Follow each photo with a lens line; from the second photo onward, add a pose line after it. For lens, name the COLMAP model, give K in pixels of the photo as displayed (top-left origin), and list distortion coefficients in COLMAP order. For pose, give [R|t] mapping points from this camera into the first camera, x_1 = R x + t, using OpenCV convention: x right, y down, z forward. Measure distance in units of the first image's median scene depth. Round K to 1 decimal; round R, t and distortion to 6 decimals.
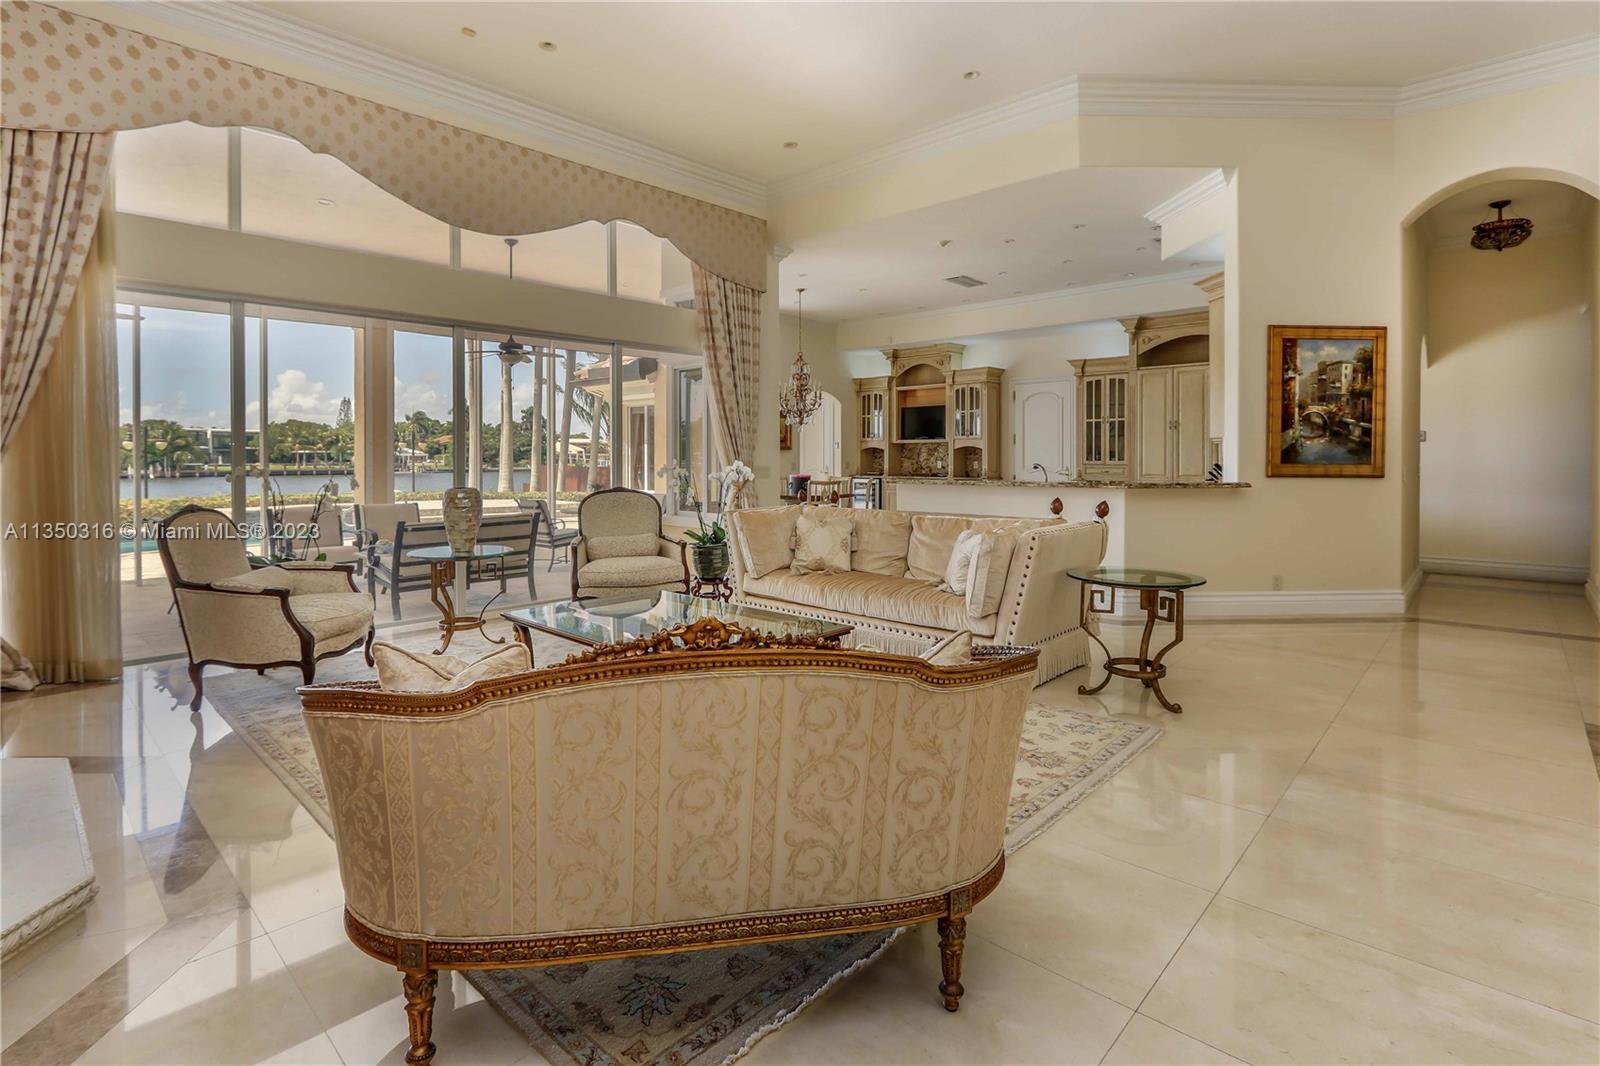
lens RADIAL K [[768.7, 0, 774.5], [0, 768.7, 461.6], [0, 0, 1]] dist [-0.021887, 0.001975]
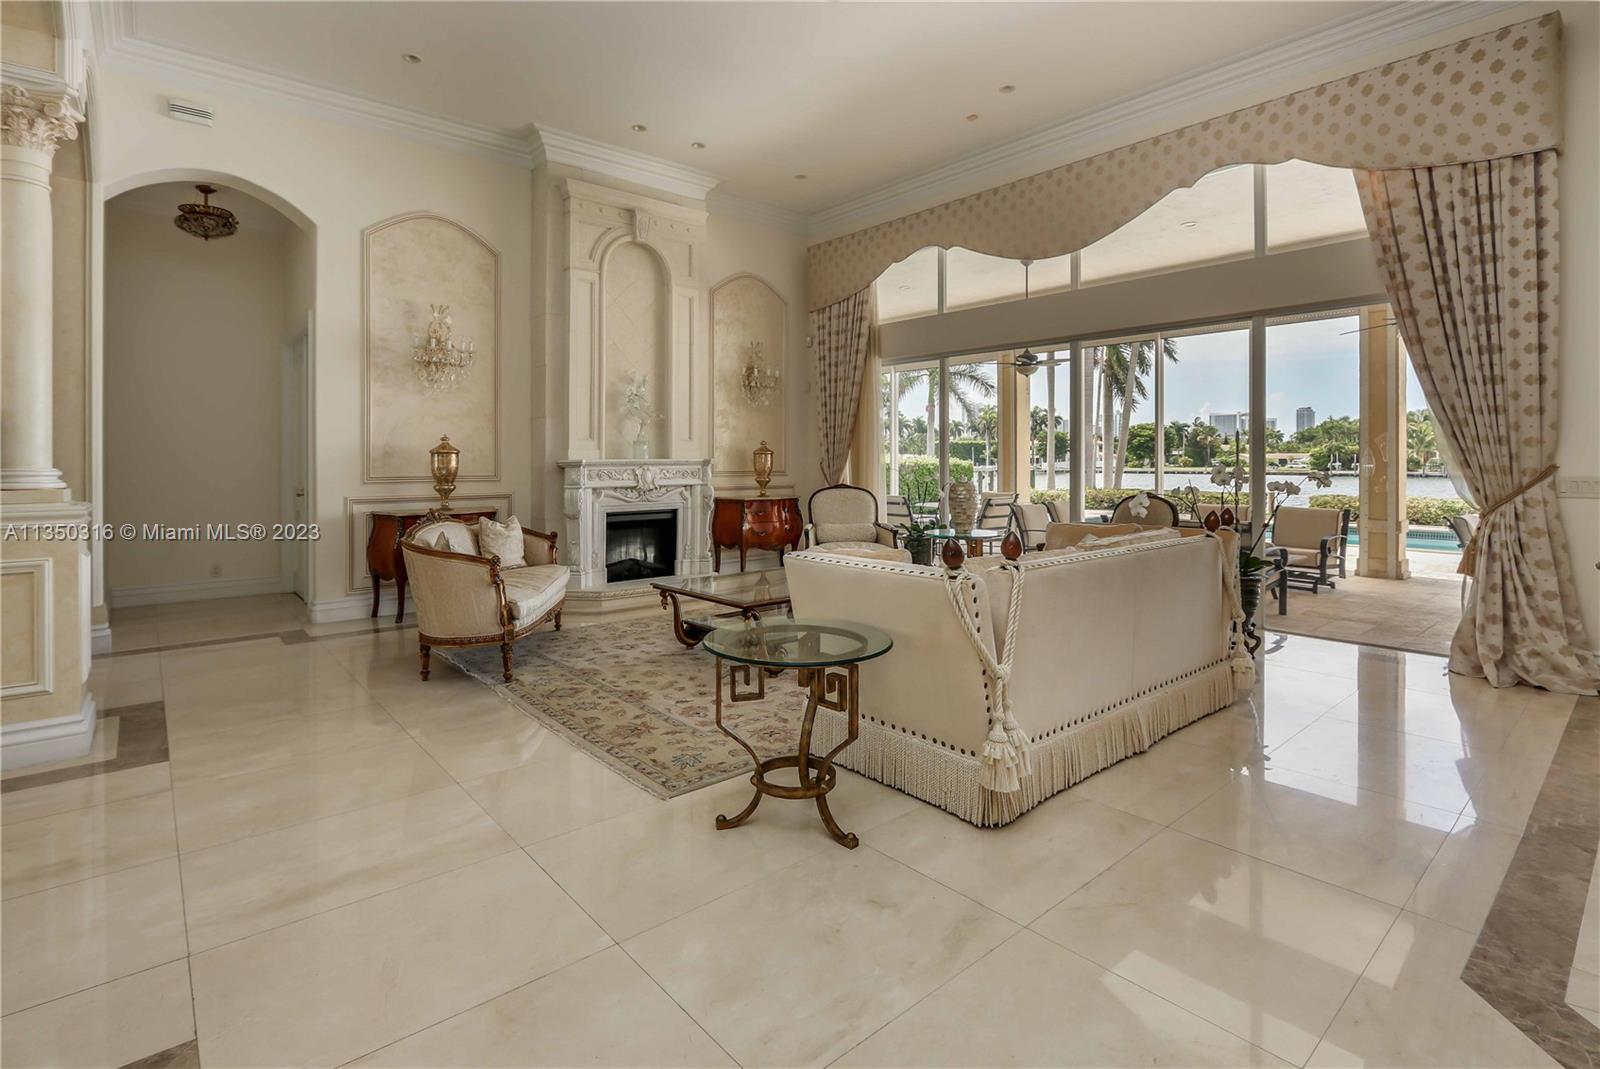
lens RADIAL K [[768.7, 0, 769.3], [0, 768.7, 459.5], [0, 0, 1]] dist [-0.021887, 0.001975]
pose [[-0.109912, 0.004528, -0.993931, 0.759190], [-0.003725, 0.999981, 0.004968, -0.006544], [0.993934, 0.004248, -0.109893, 0.700421]]
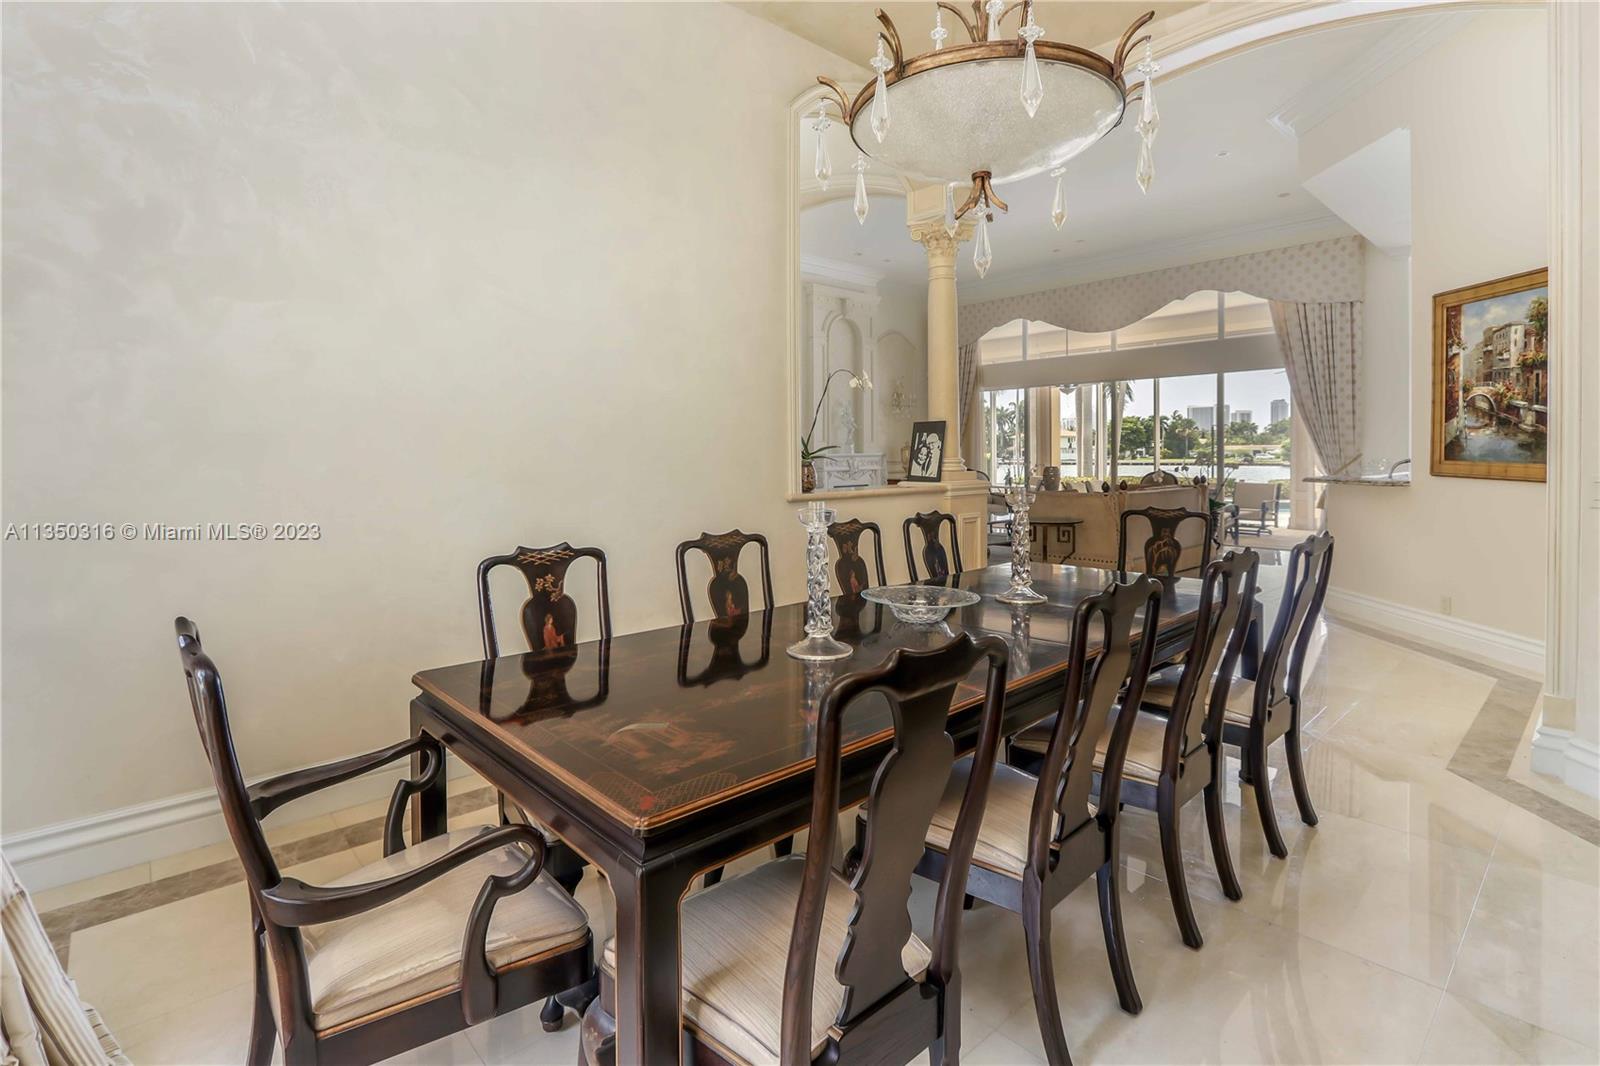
lens RADIAL K [[768.7, 0, 783.6], [0, 768.7, 459.4], [0, 0, 1]] dist [-0.021887, 0.001975]
pose [[-0.072828, 0.012501, -0.997266, 1.531197], [0.001824, 0.999921, 0.012401, -0.010027], [0.997343, -0.000916, -0.072845, 0.347754]]
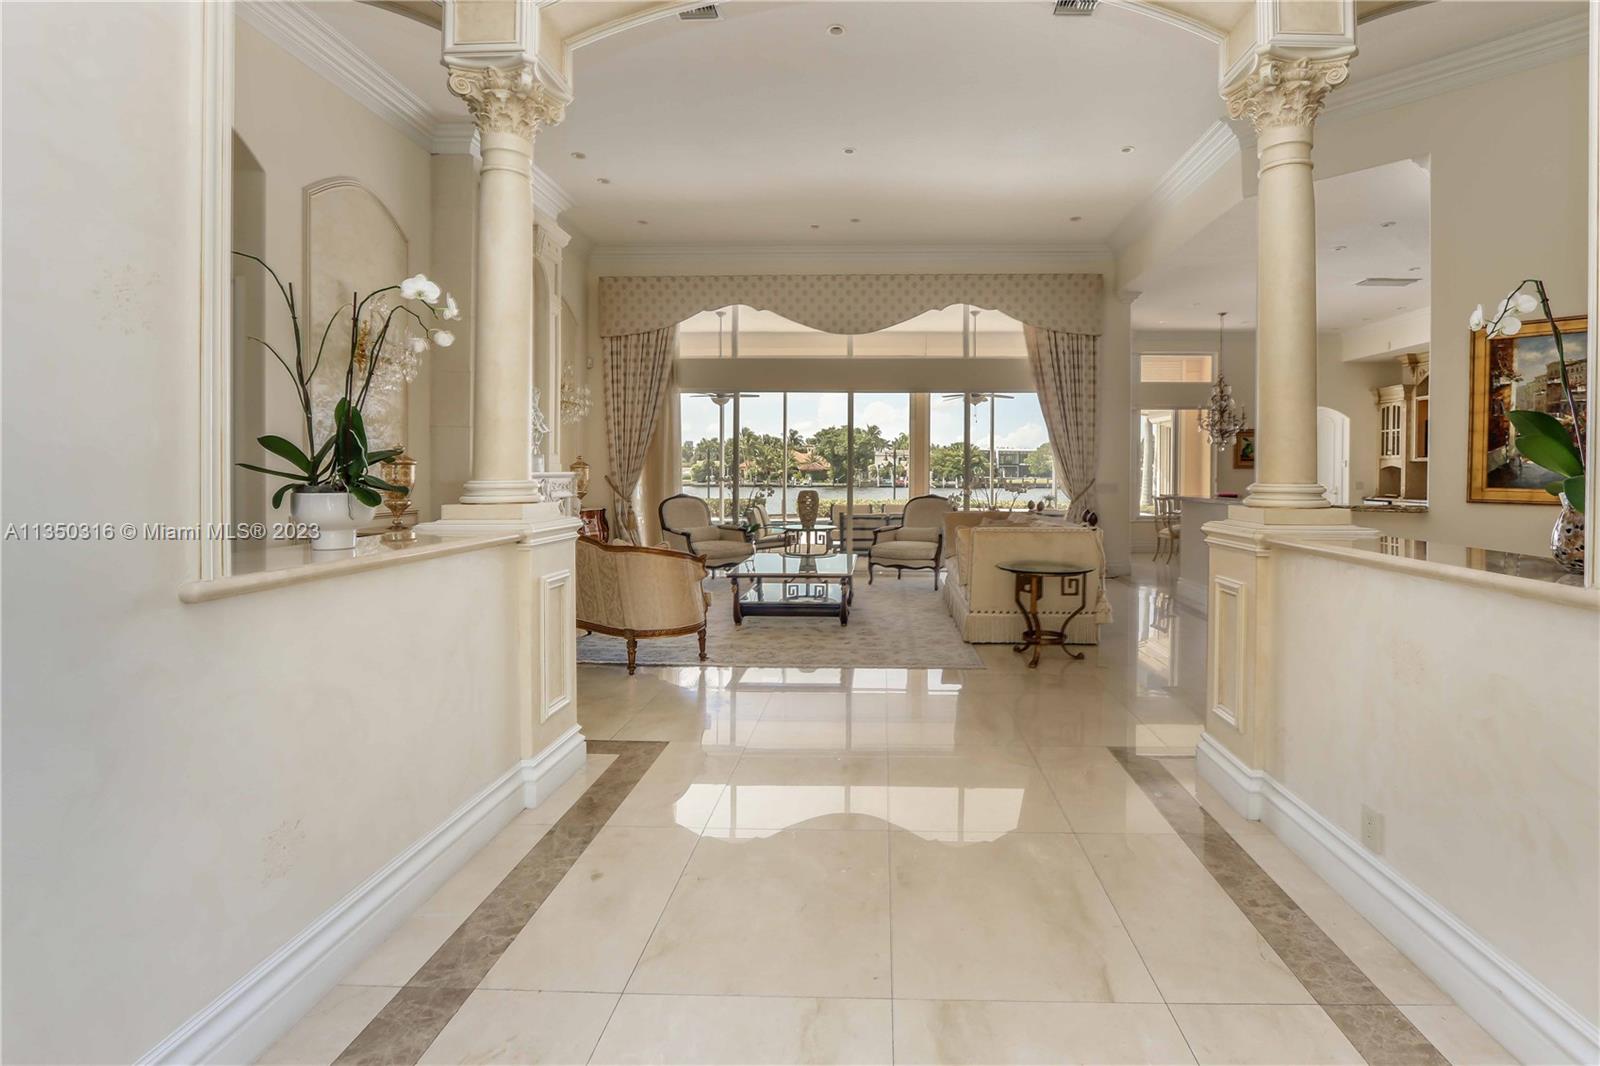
lens RADIAL K [[768.7, 0, 855.7], [0, 768.7, 467.0], [0, 0, 1]] dist [-0.021887, 0.001975]
pose [[0.670944, 0.002164, -0.741505, 0.817253], [-0.012840, 0.999880, -0.008701, -0.004315], [0.741397, 0.015359, 0.670891, -0.082408]]
